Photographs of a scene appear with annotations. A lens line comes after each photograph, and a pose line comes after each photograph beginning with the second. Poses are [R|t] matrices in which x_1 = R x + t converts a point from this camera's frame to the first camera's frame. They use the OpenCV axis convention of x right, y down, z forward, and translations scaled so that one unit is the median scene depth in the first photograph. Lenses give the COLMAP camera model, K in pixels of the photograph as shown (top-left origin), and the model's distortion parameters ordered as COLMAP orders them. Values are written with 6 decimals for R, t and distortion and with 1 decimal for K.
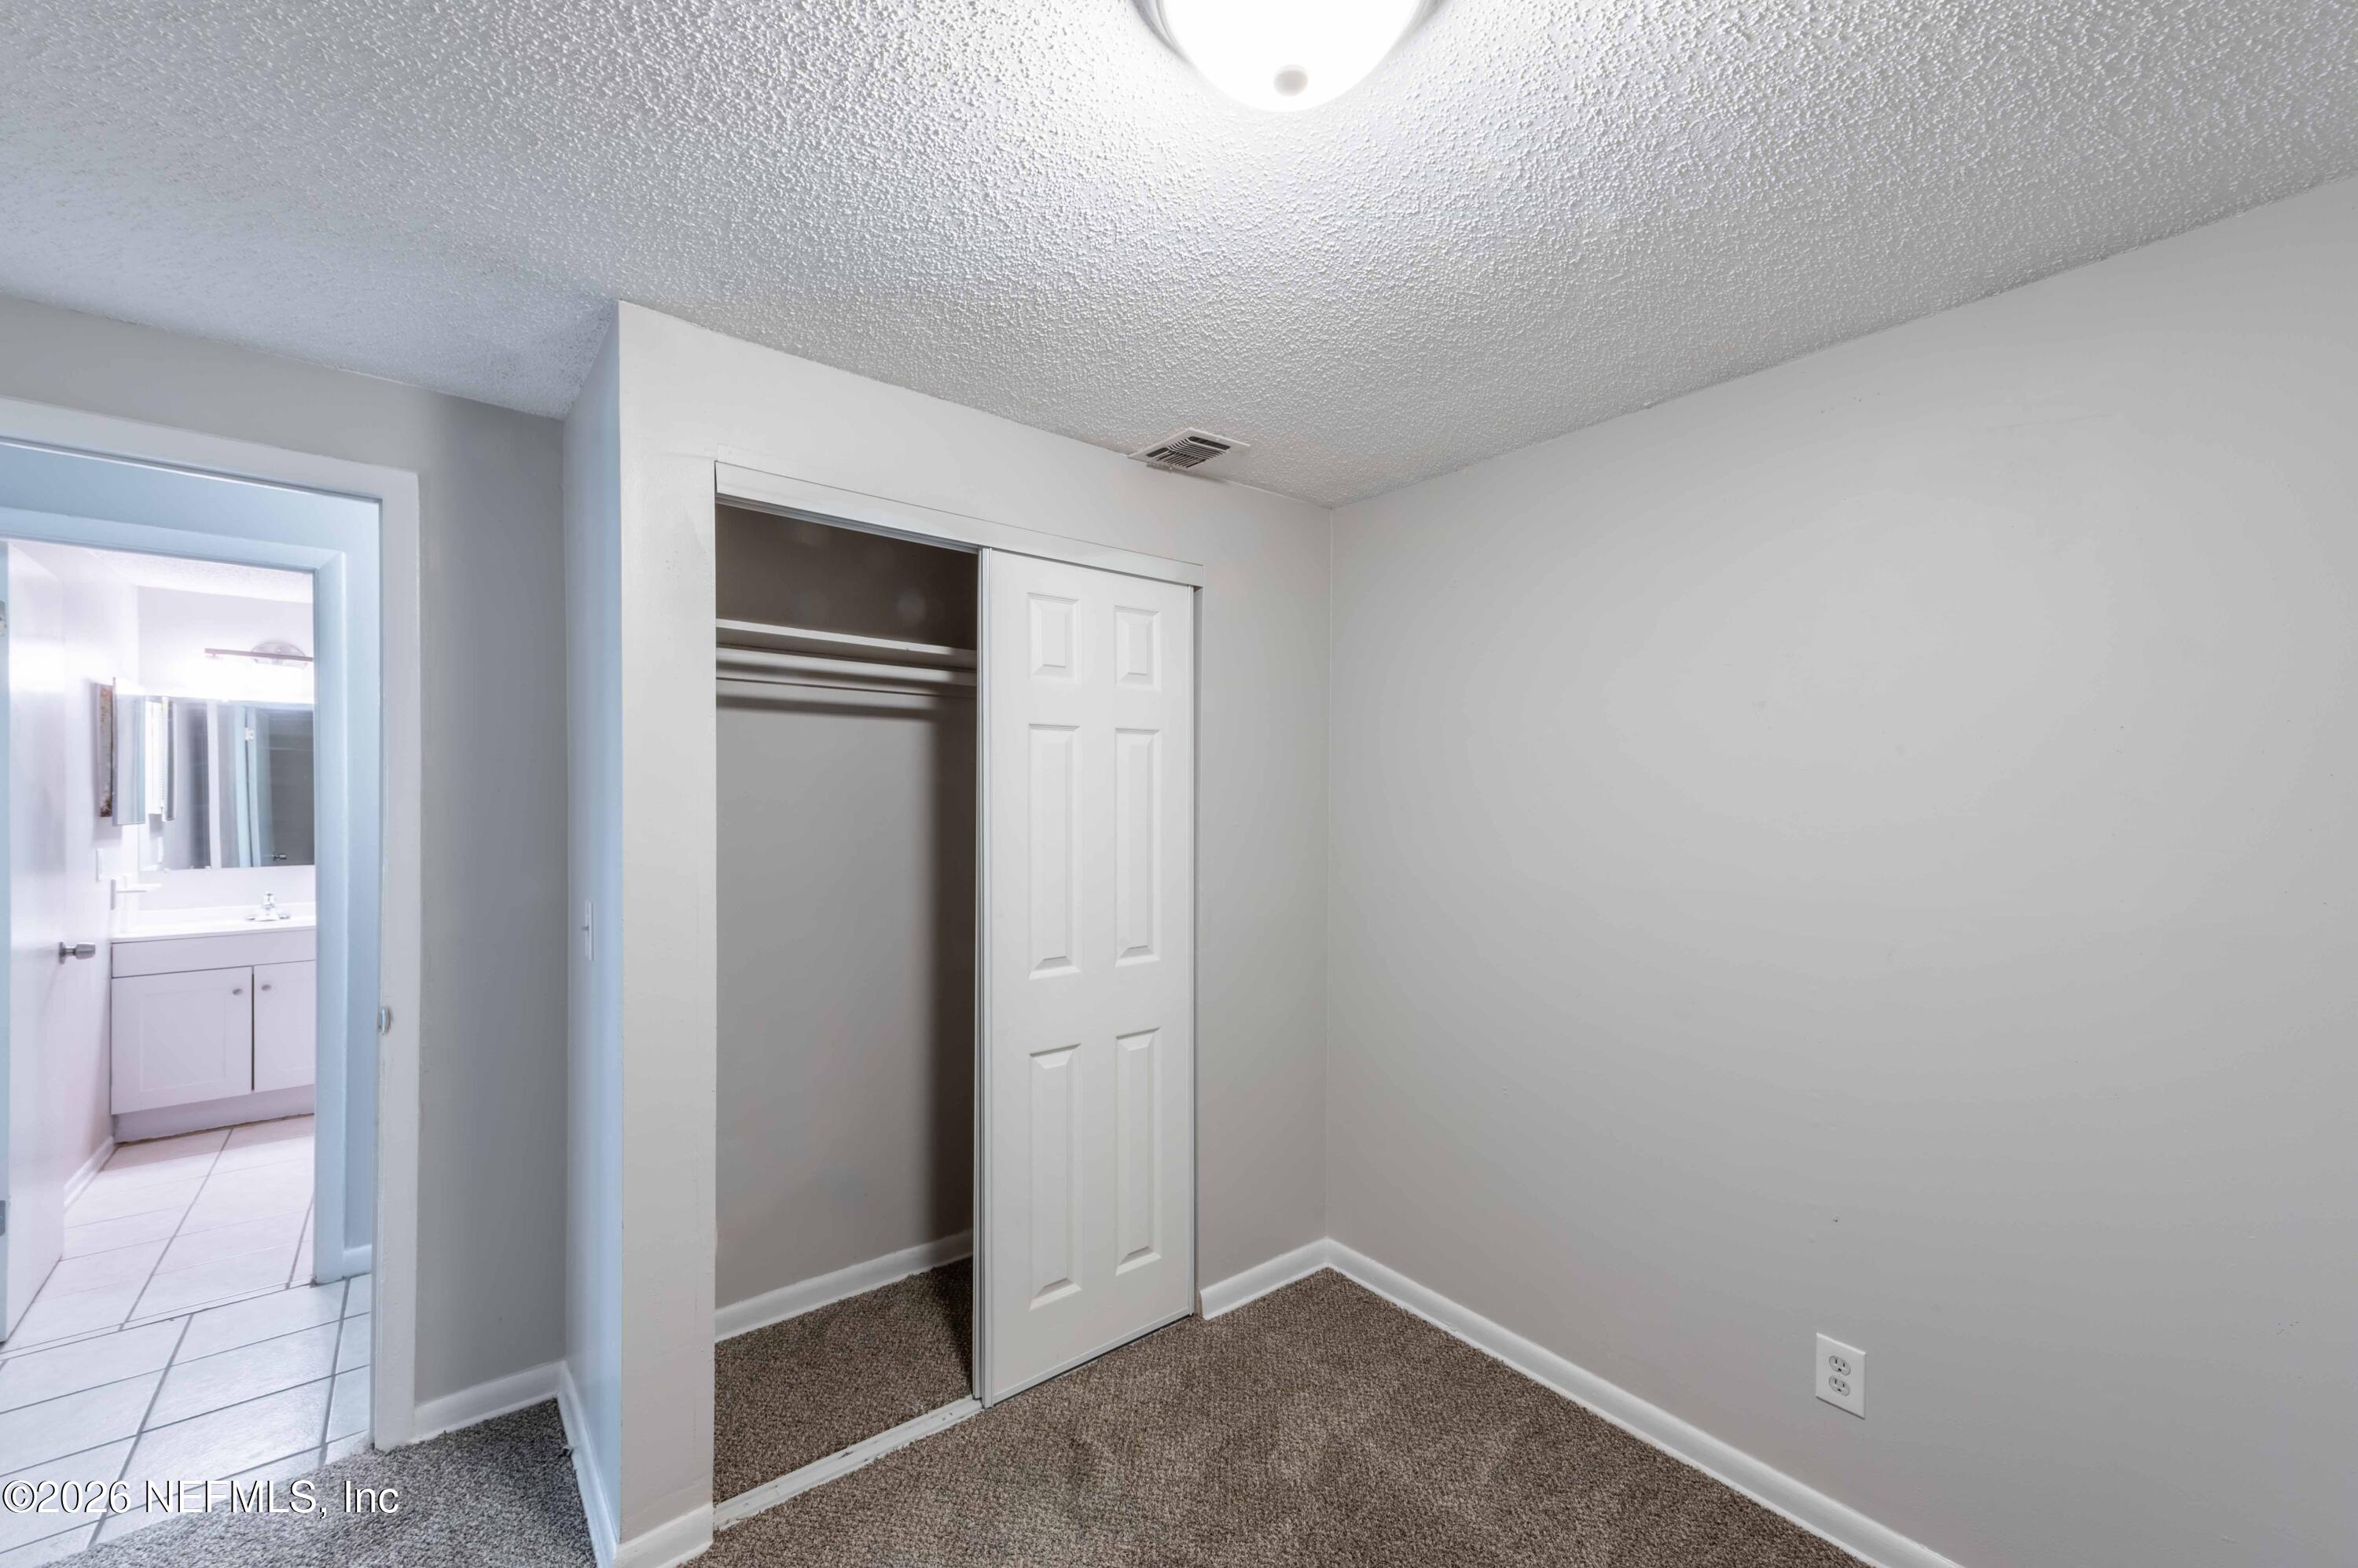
lens RADIAL K [[936.0, 0, 1177.8], [0, 936.0, 798.1], [0, 0, 1]] dist [0.017036, -0.000305]
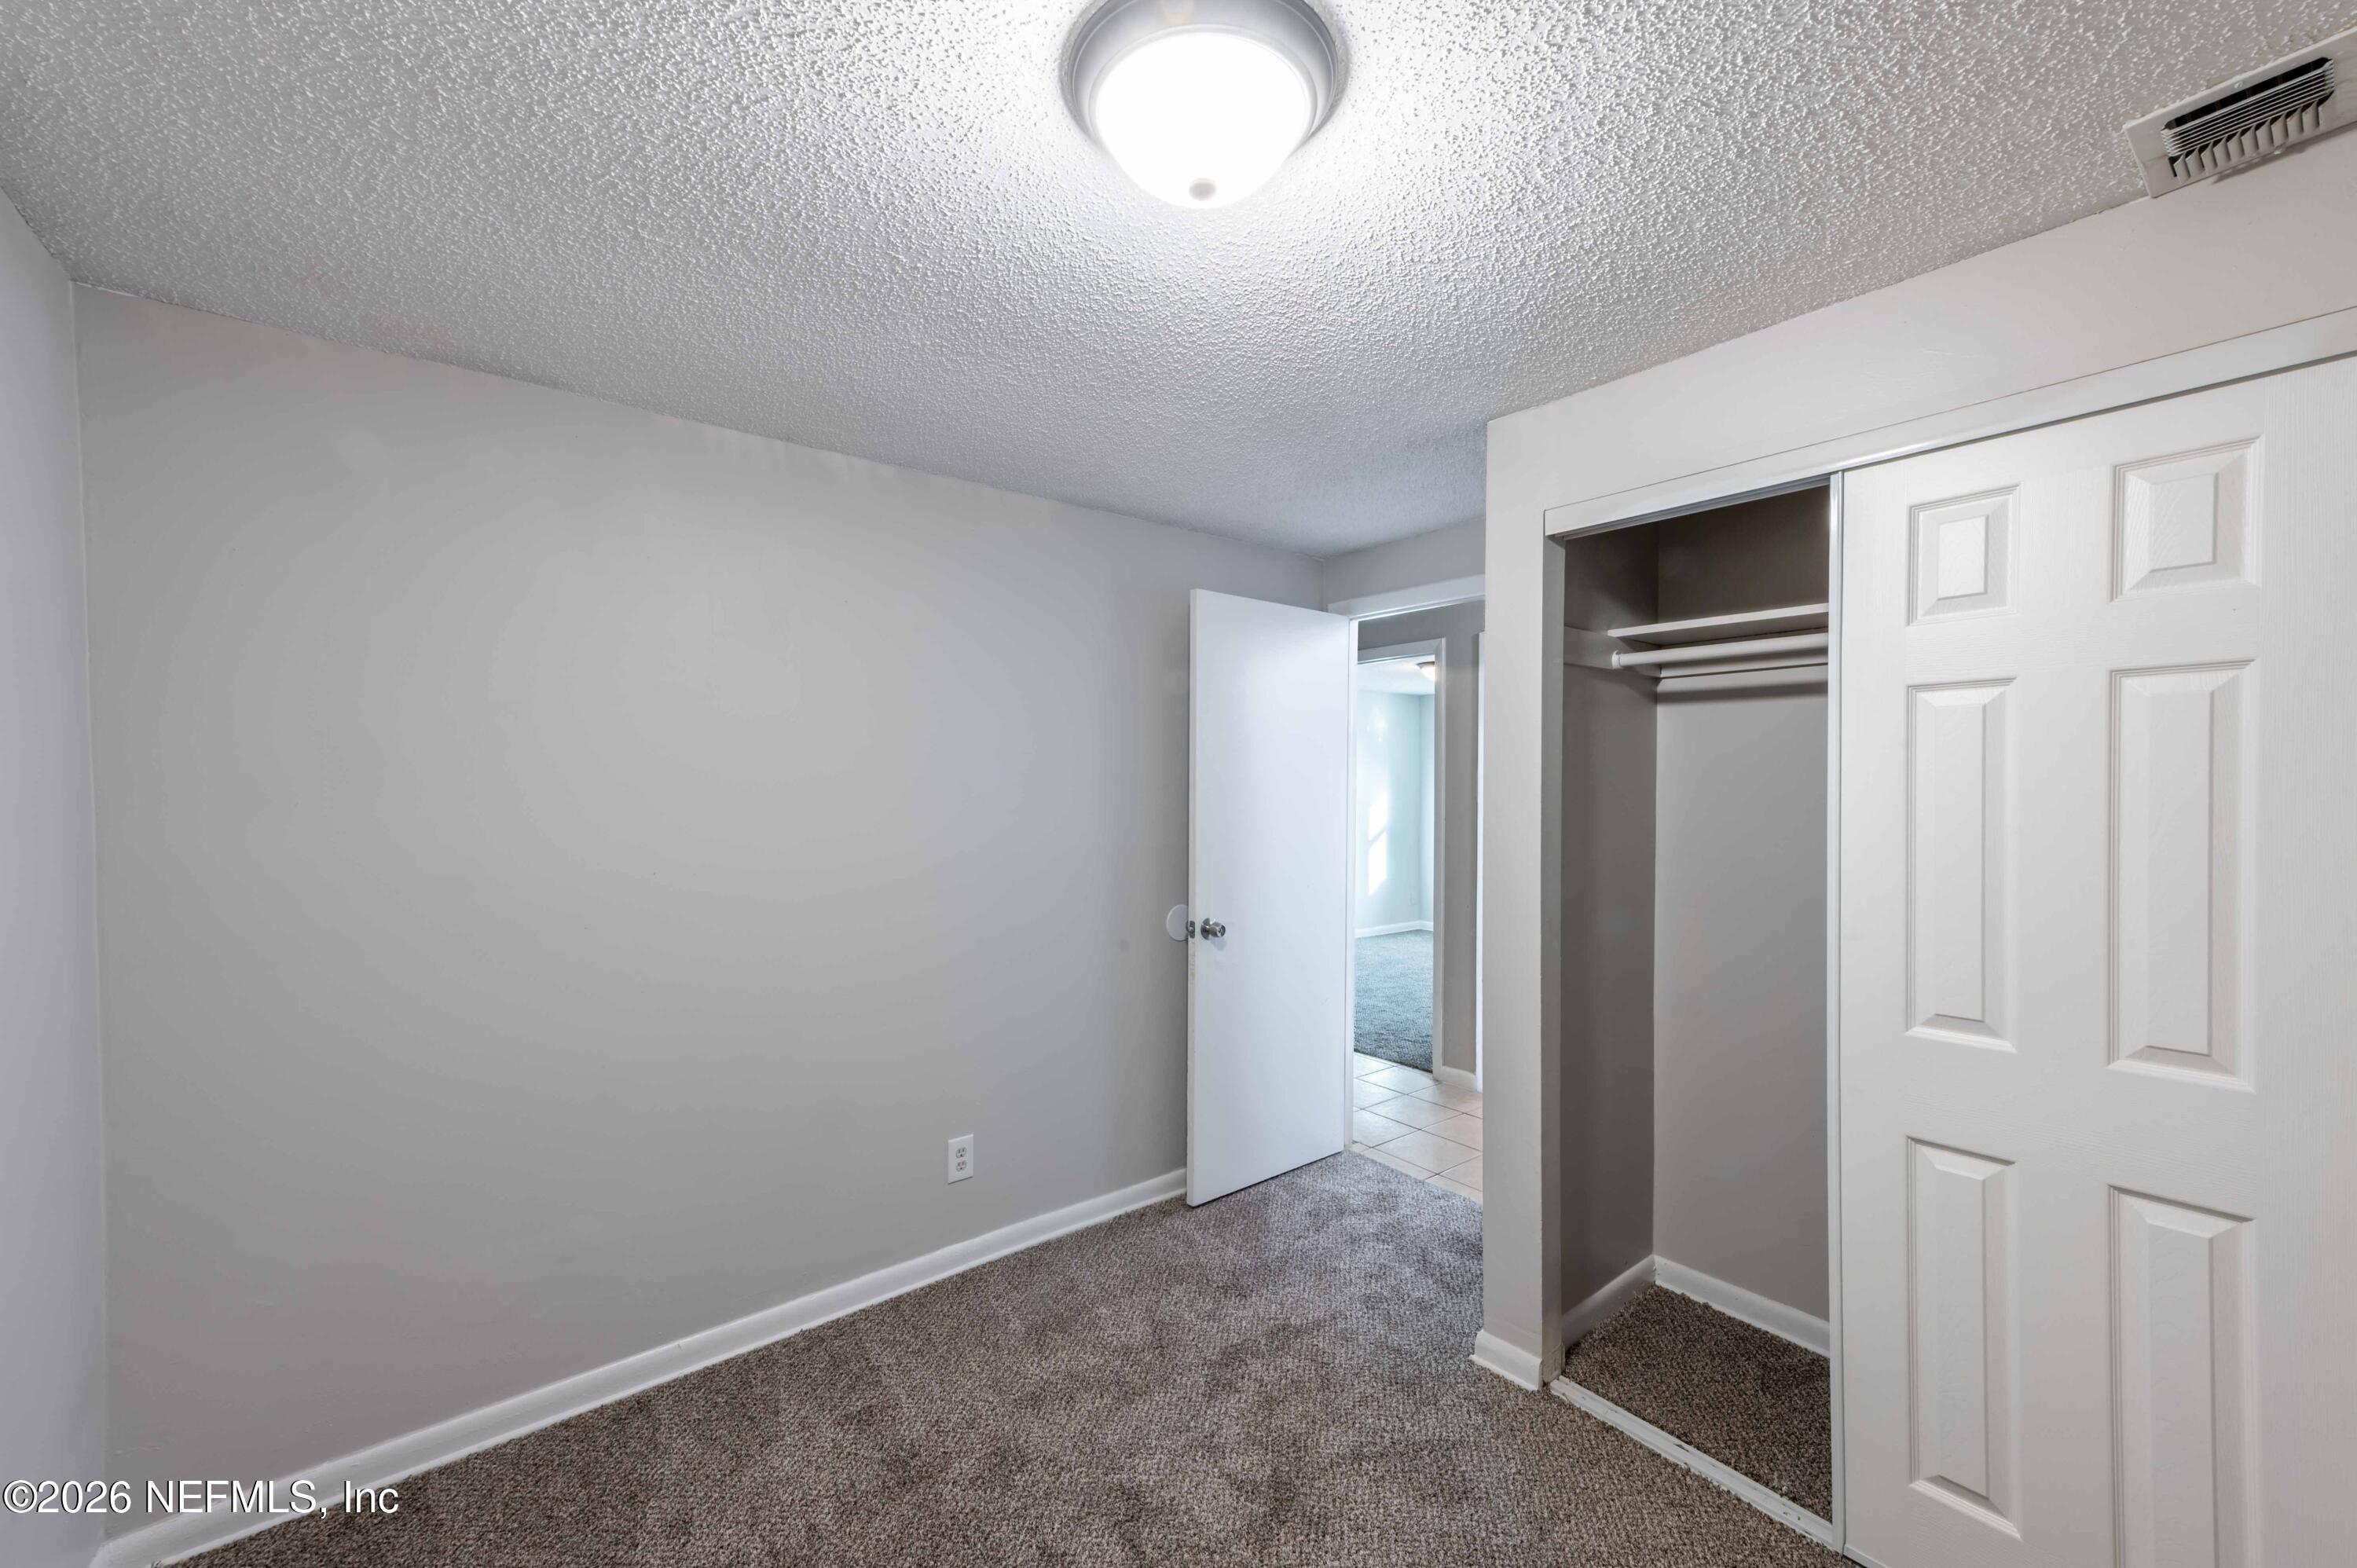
lens RADIAL K [[935.6, 0, 1177.3], [0, 935.6, 798.1], [0, 0, 1]] dist [0.017036, -0.000305]
pose [[-0.021473, 0.007761, -0.999739, 0.587445], [-0.006703, 0.999946, 0.007907, 0.006653], [0.999747, 0.006871, -0.021420, 0.438917]]
